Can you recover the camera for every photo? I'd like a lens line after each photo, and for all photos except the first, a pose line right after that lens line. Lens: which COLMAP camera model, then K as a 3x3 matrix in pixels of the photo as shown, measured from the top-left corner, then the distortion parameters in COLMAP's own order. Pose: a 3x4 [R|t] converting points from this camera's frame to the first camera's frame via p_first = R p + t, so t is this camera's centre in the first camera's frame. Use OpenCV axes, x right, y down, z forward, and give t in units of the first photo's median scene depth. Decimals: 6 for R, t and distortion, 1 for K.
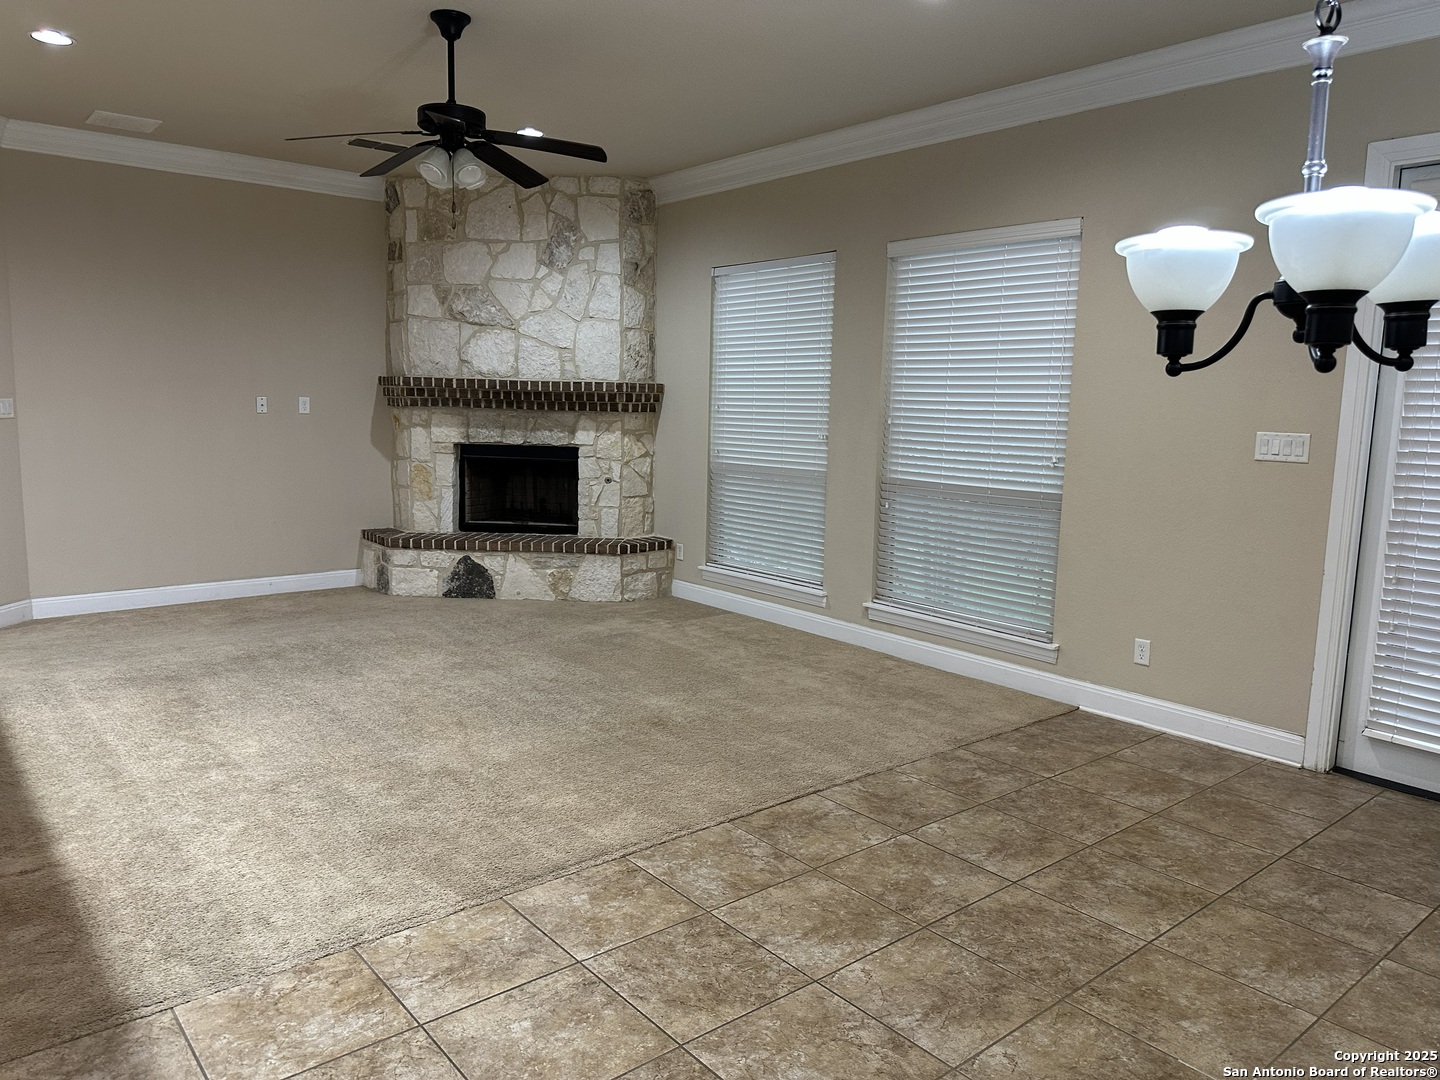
lens RADIAL K [[1004.2, 0, 722.2], [0, 1004.2, 543.6], [0, 0, 1]] dist [0.064205, -0.080318]
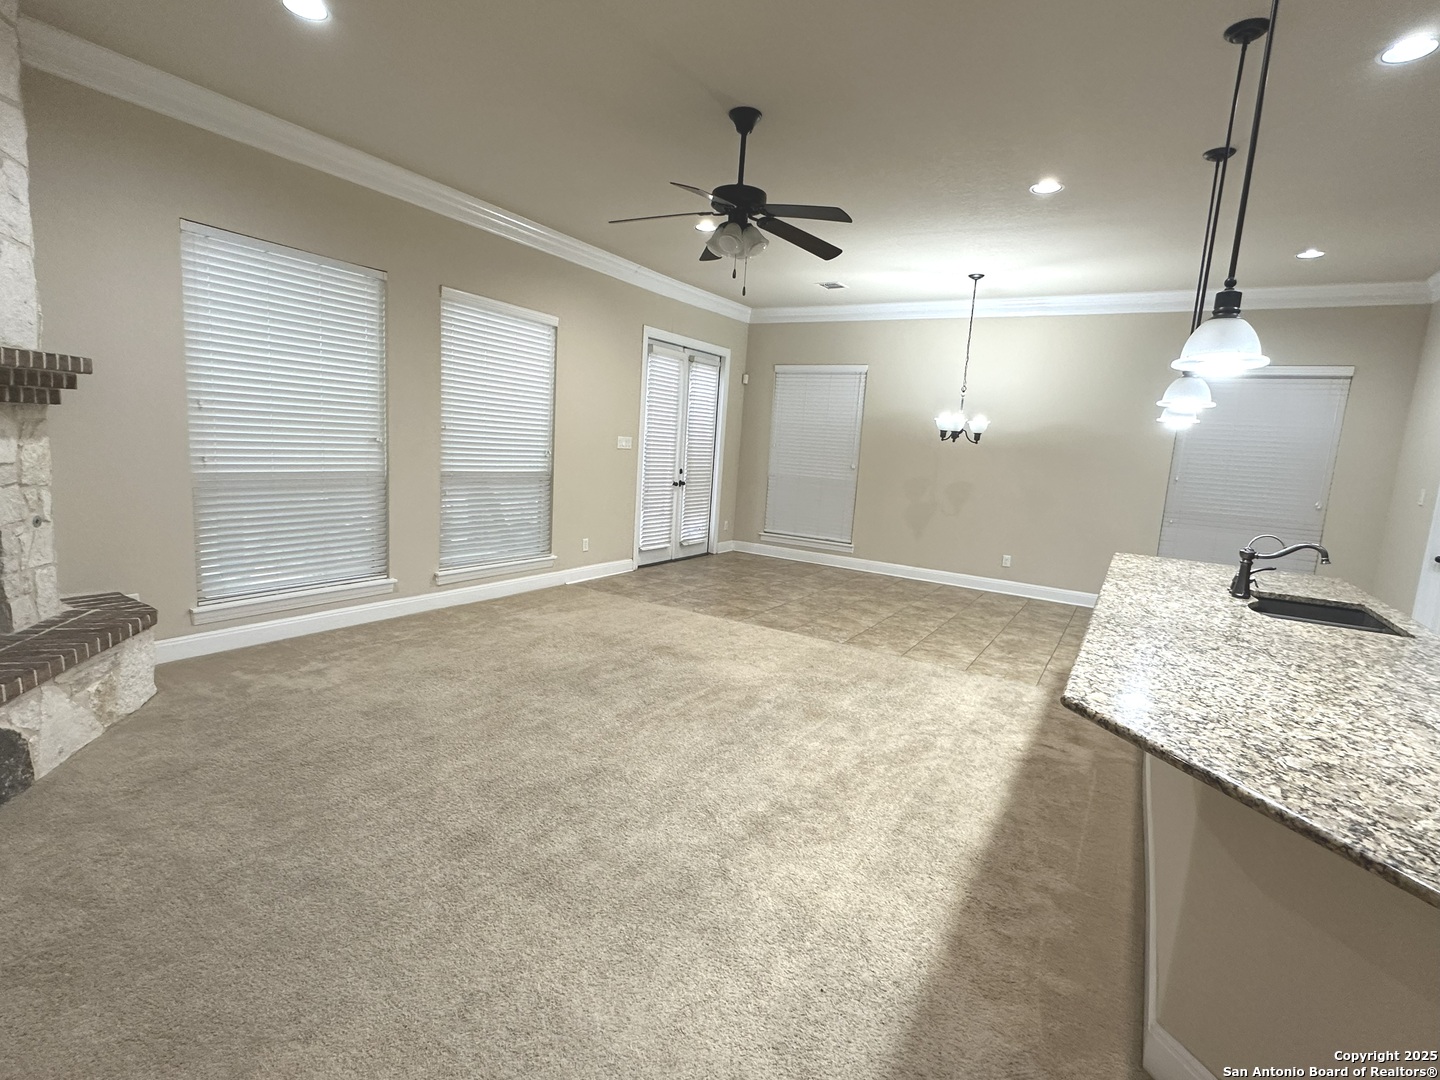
lens RADIAL K [[705.3, 0, 715.3], [0, 705.3, 541.6], [0, 0, 1]] dist [-0.000794, -0.001009]
pose [[-0.325185, -0.175033, 0.929311, -1.331296], [0.063811, 0.976420, 0.206235, -0.236081], [-0.943495, 0.126364, -0.306348, 1.609030]]
